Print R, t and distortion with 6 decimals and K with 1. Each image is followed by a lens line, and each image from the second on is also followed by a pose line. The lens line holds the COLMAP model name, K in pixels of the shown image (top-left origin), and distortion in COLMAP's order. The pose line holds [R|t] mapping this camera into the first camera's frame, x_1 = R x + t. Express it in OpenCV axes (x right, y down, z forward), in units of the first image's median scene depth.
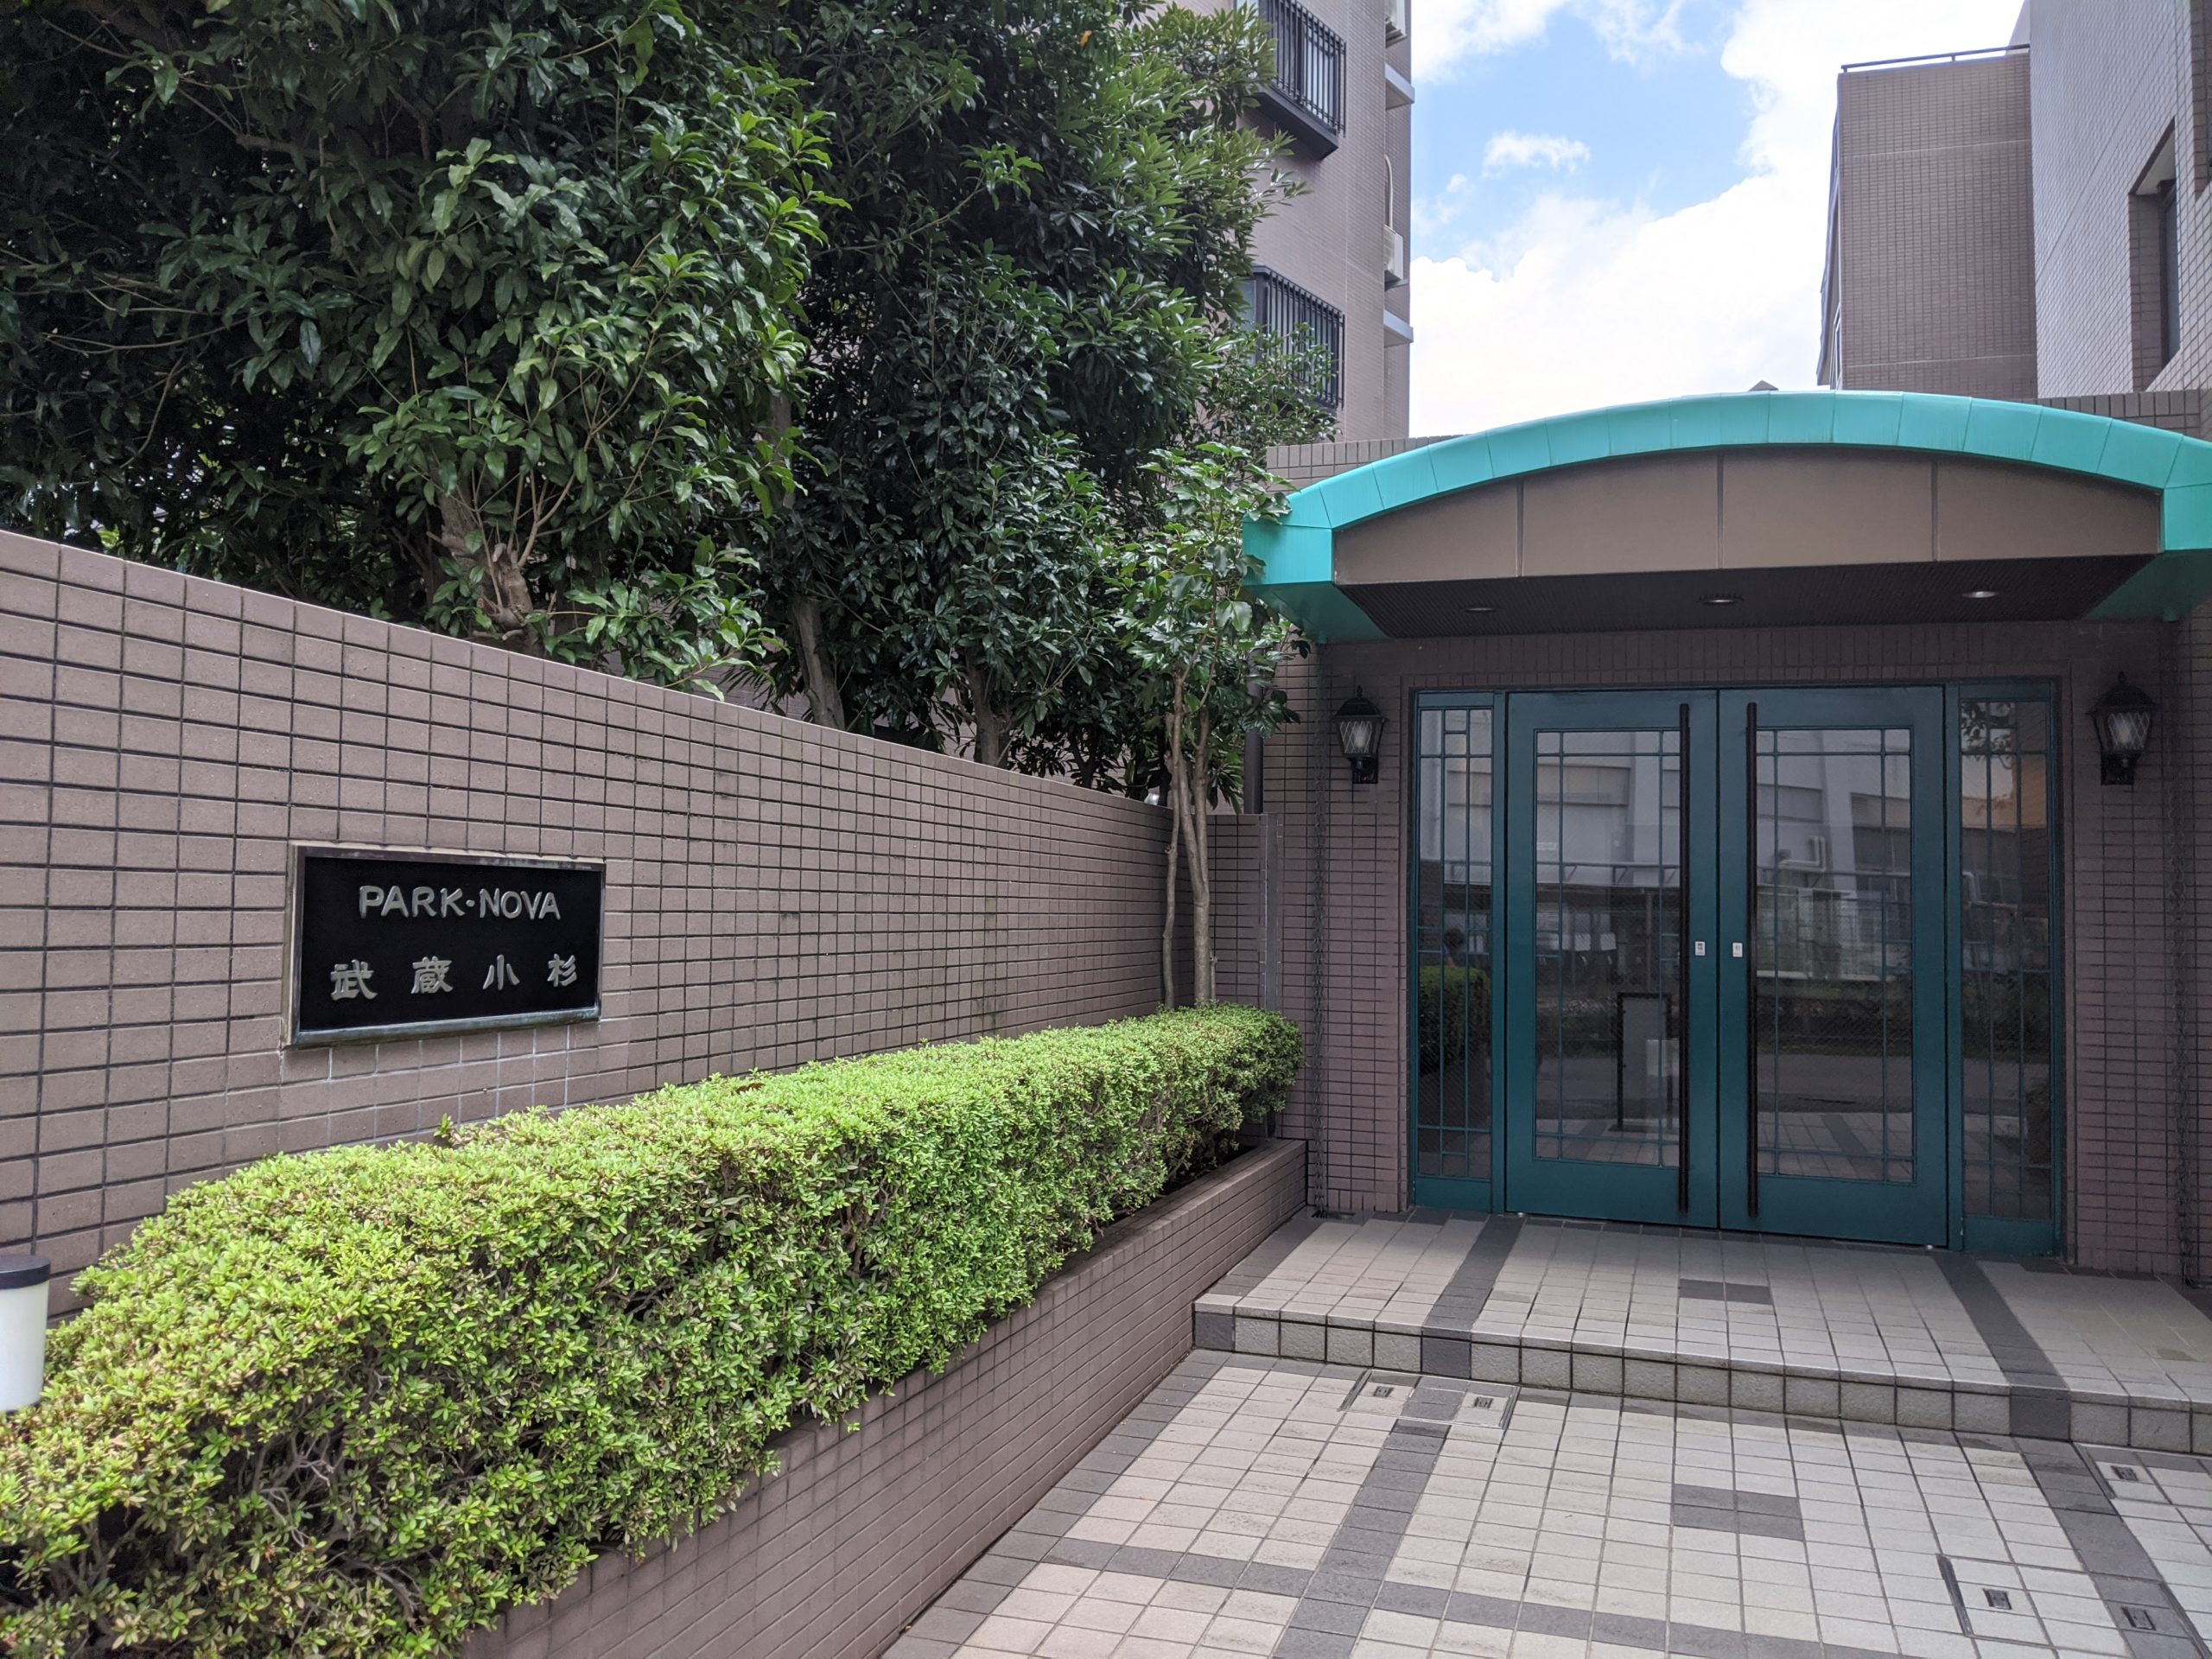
lens RADIAL K [[1748.0, 0, 1112.1], [0, 1748.0, 785.3], [0, 0, 1]] dist [0.012257, -0.017627]
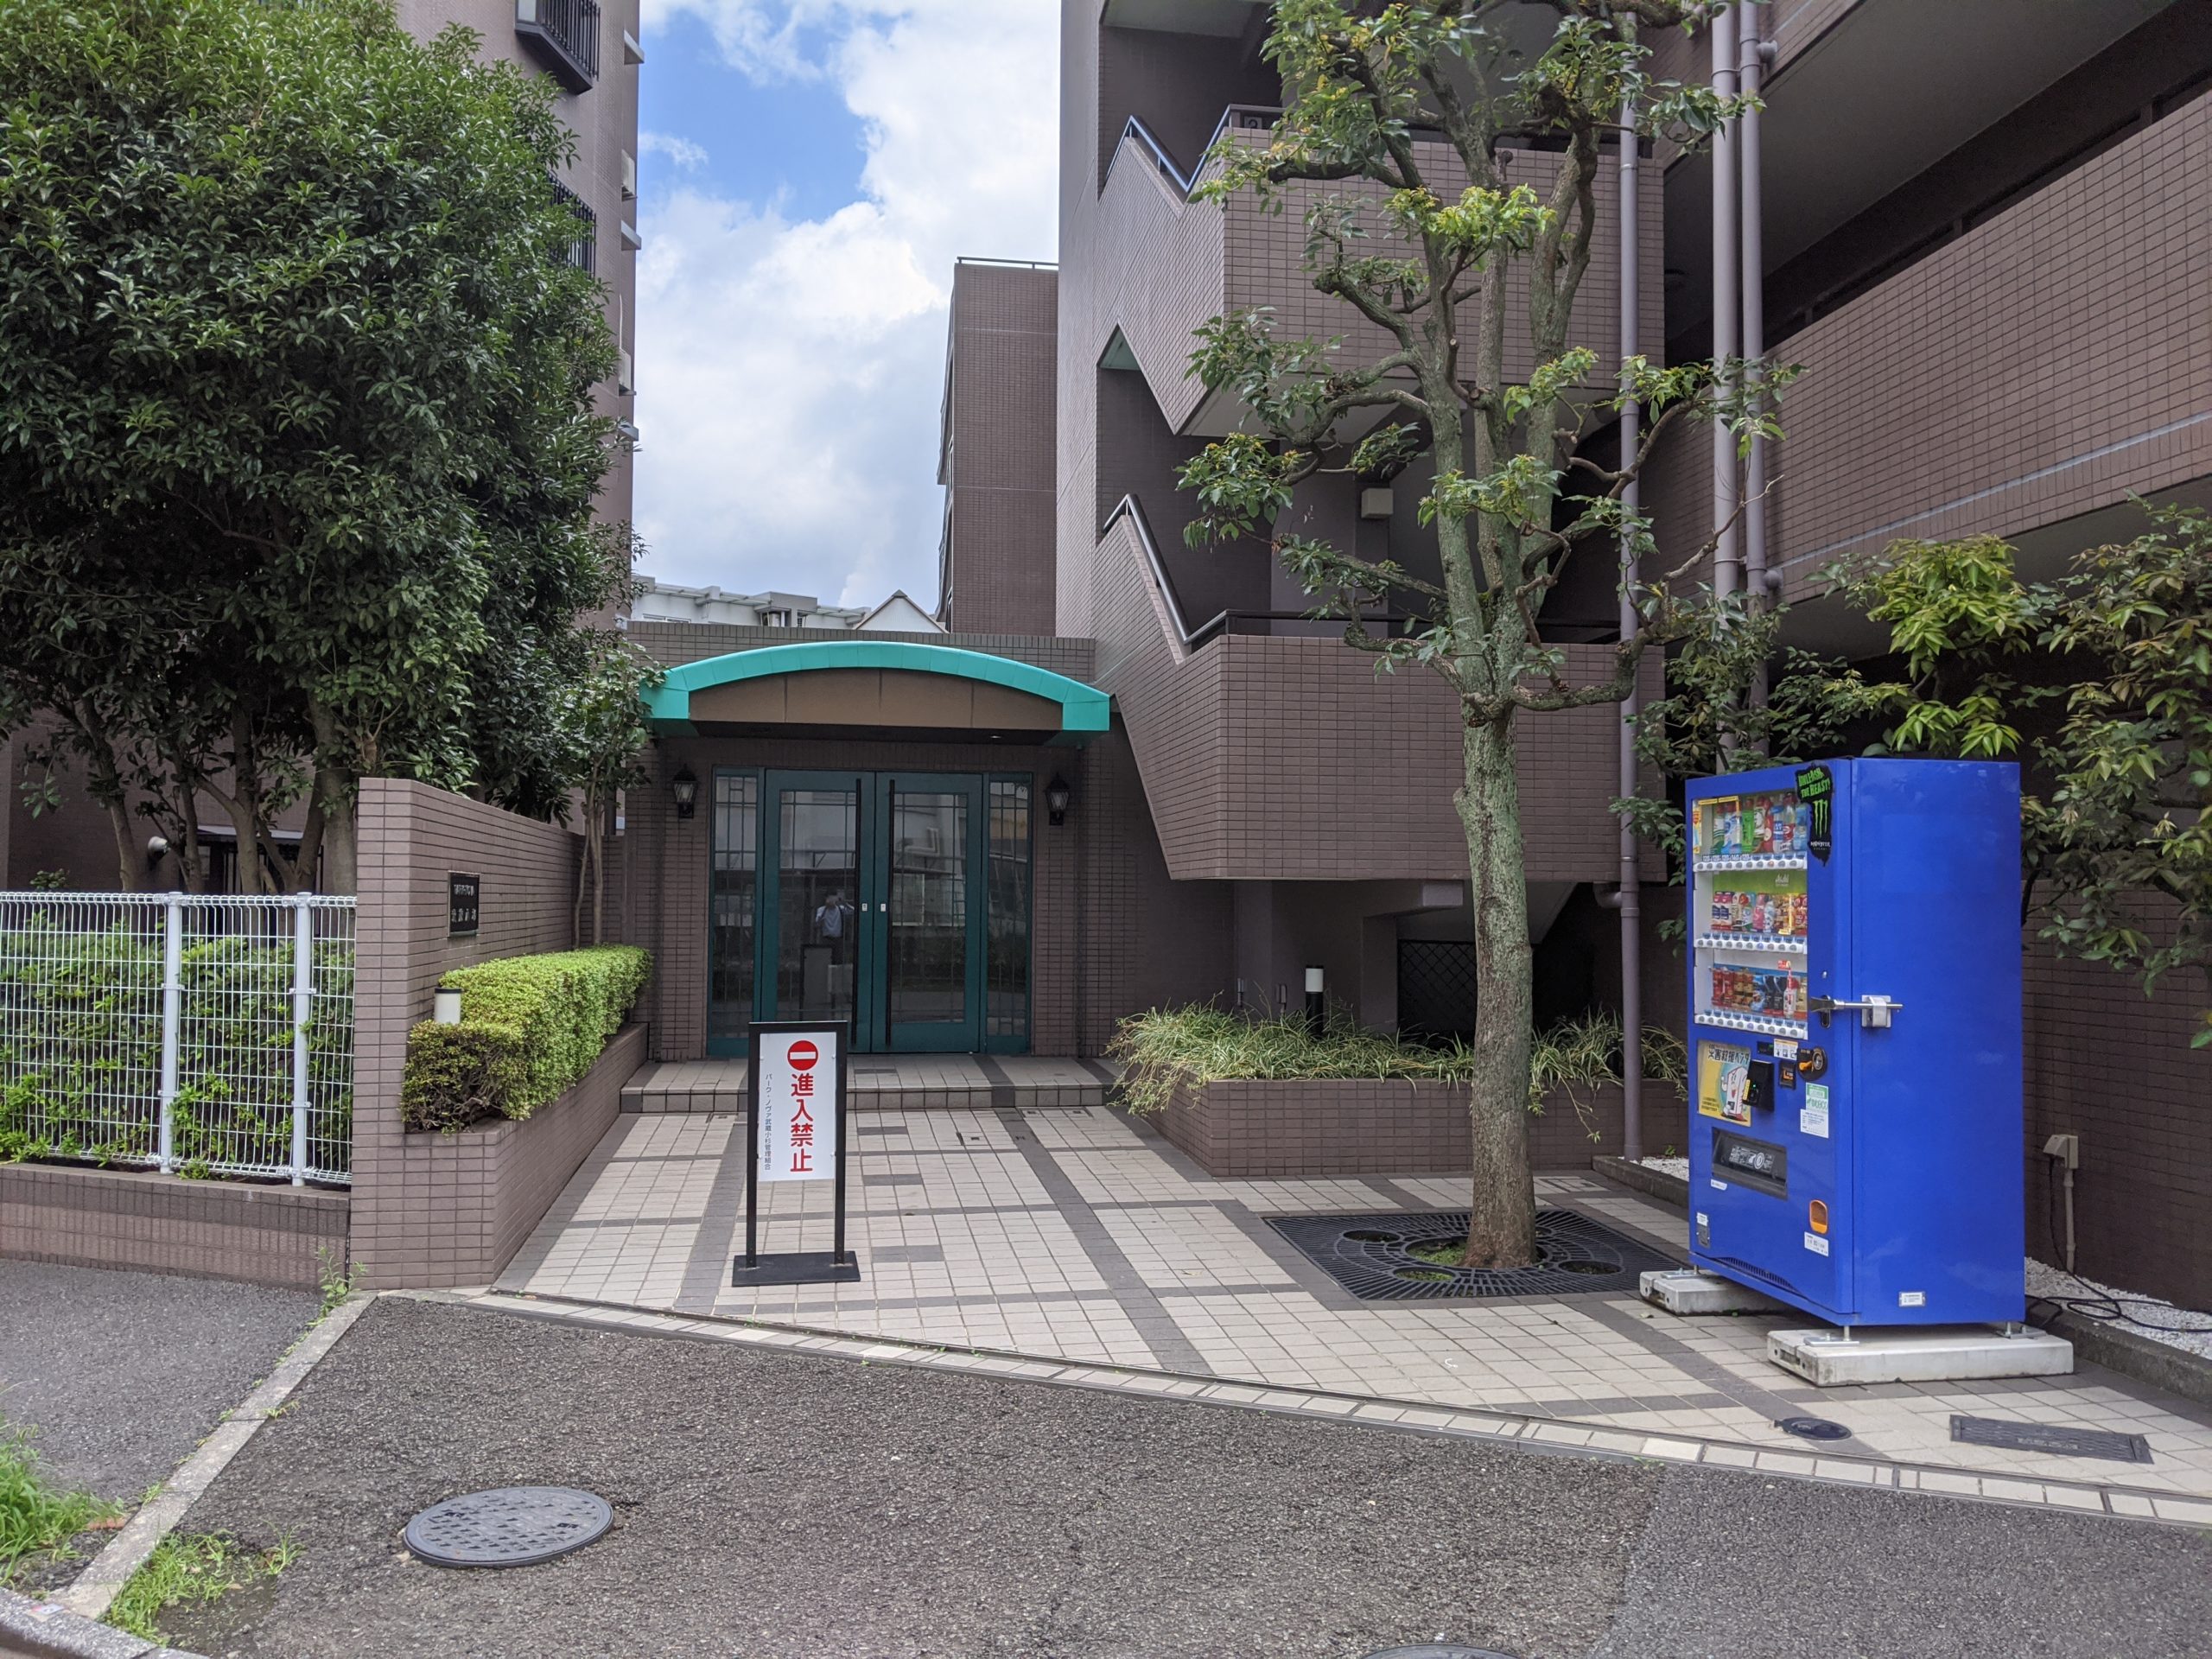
lens RADIAL K [[1748.0, 0, 1107.9], [0, 1748.0, 827.4], [0, 0, 1]] dist [0.012257, -0.017627]
pose [[0.887281, 0.003137, 0.461218, -0.342511], [-0.019895, 0.999306, 0.031478, -0.065668], [-0.460800, -0.037106, 0.886728, -0.899856]]
